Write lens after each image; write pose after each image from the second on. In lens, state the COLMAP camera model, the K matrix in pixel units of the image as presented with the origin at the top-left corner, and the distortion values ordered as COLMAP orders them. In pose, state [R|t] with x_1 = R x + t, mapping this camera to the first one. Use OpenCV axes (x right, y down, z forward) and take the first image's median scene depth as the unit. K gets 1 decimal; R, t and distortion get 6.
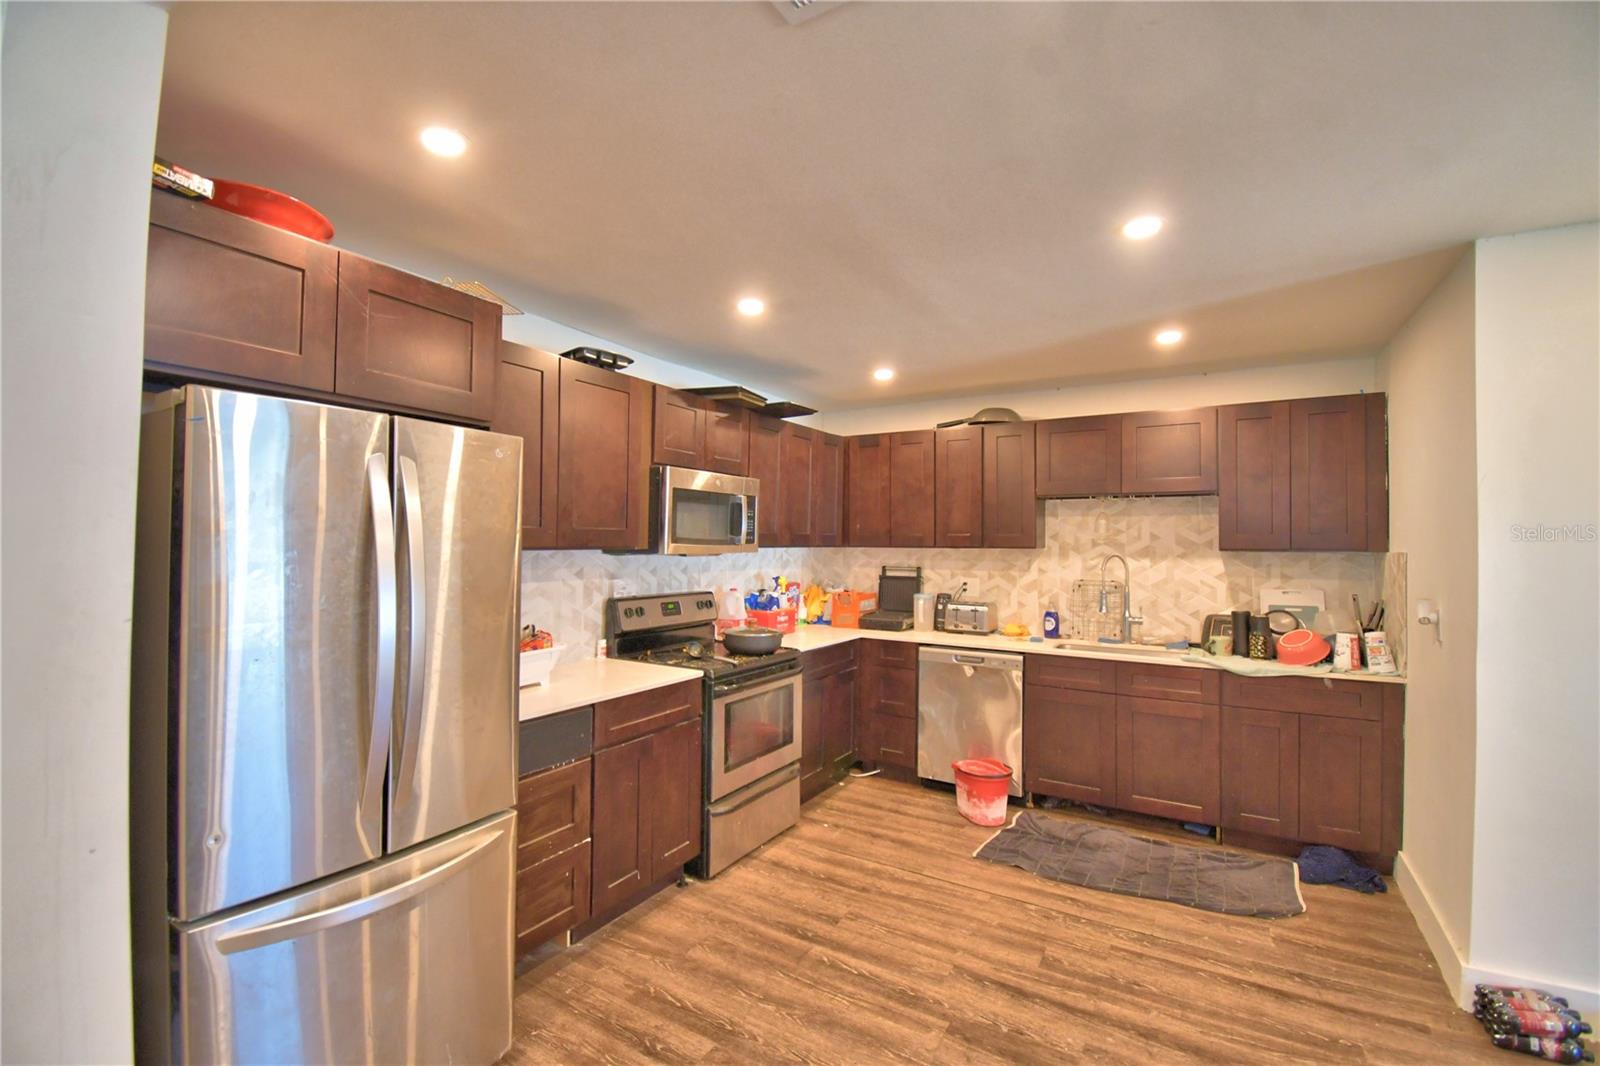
lens RADIAL K [[698.9, 0, 792.3], [0, 698.9, 531.5], [0, 0, 1]] dist [0.021911, -0.027162]
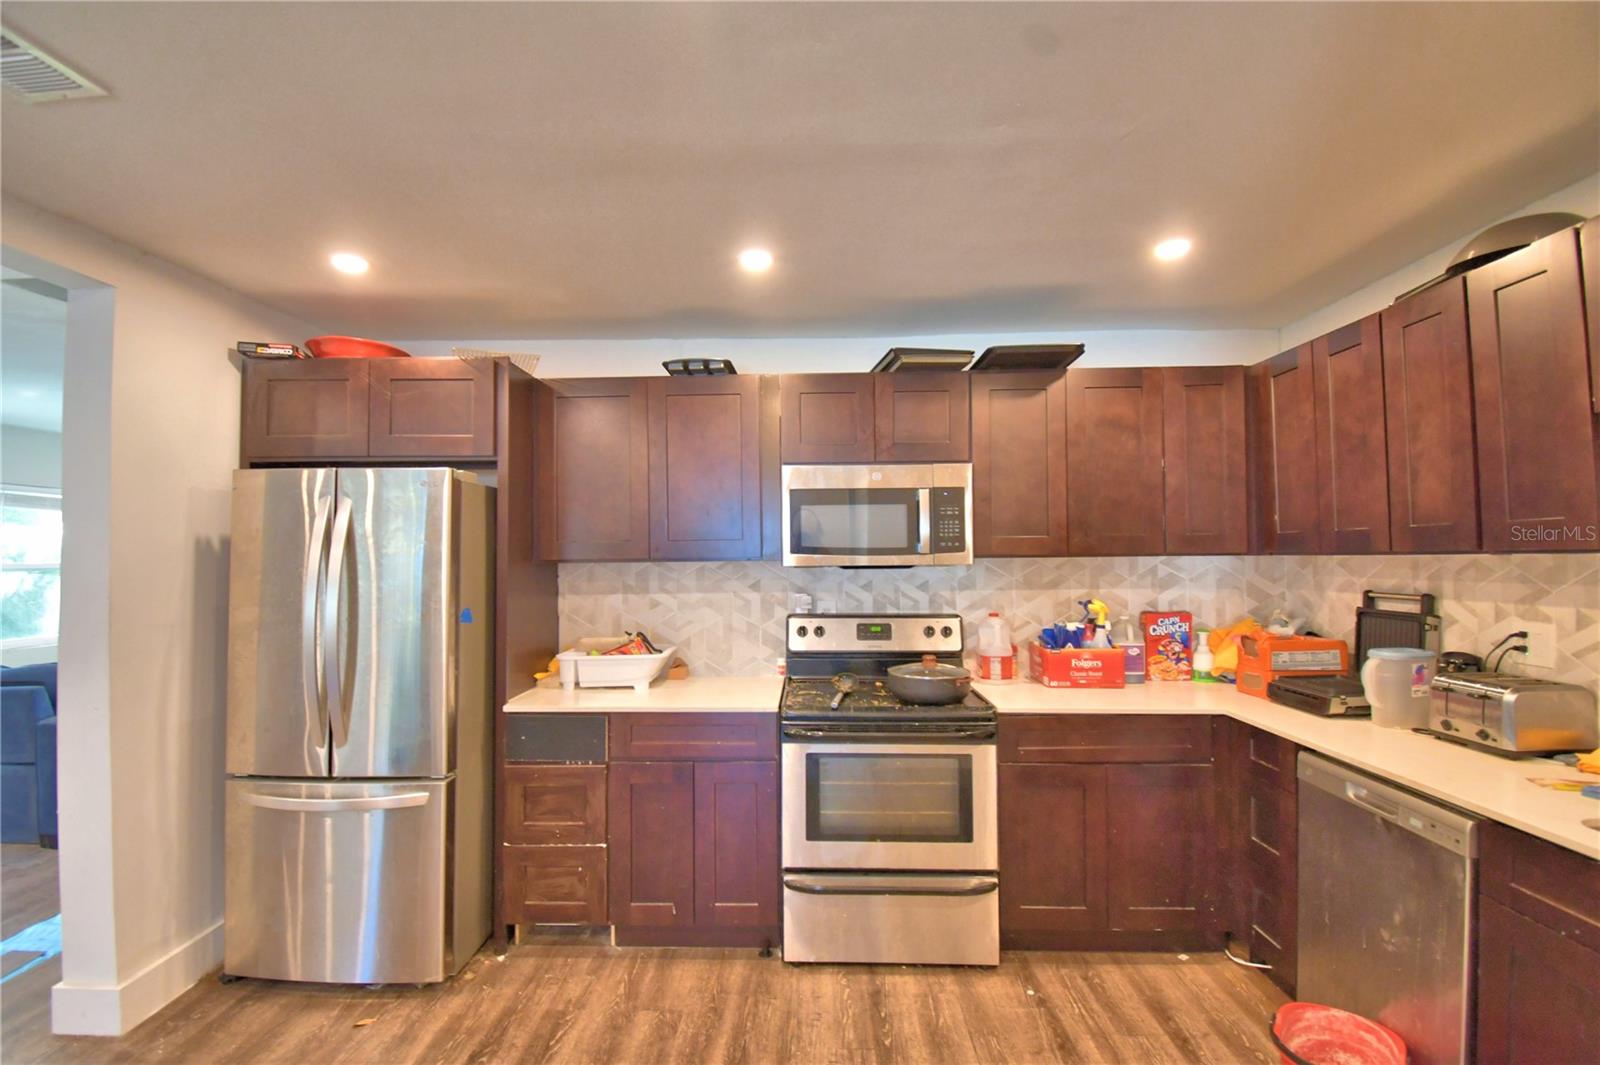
lens RADIAL K [[722.0, 0, 800.0], [0, 722.0, 532.5], [0, 0, 1]] dist [0.025569, -0.030587]
pose [[0.494668, -0.039438, -0.868187, 0.530005], [0.026541, 0.999189, -0.030267, 0.015575], [0.868677, -0.008070, 0.495314, 0.490663]]
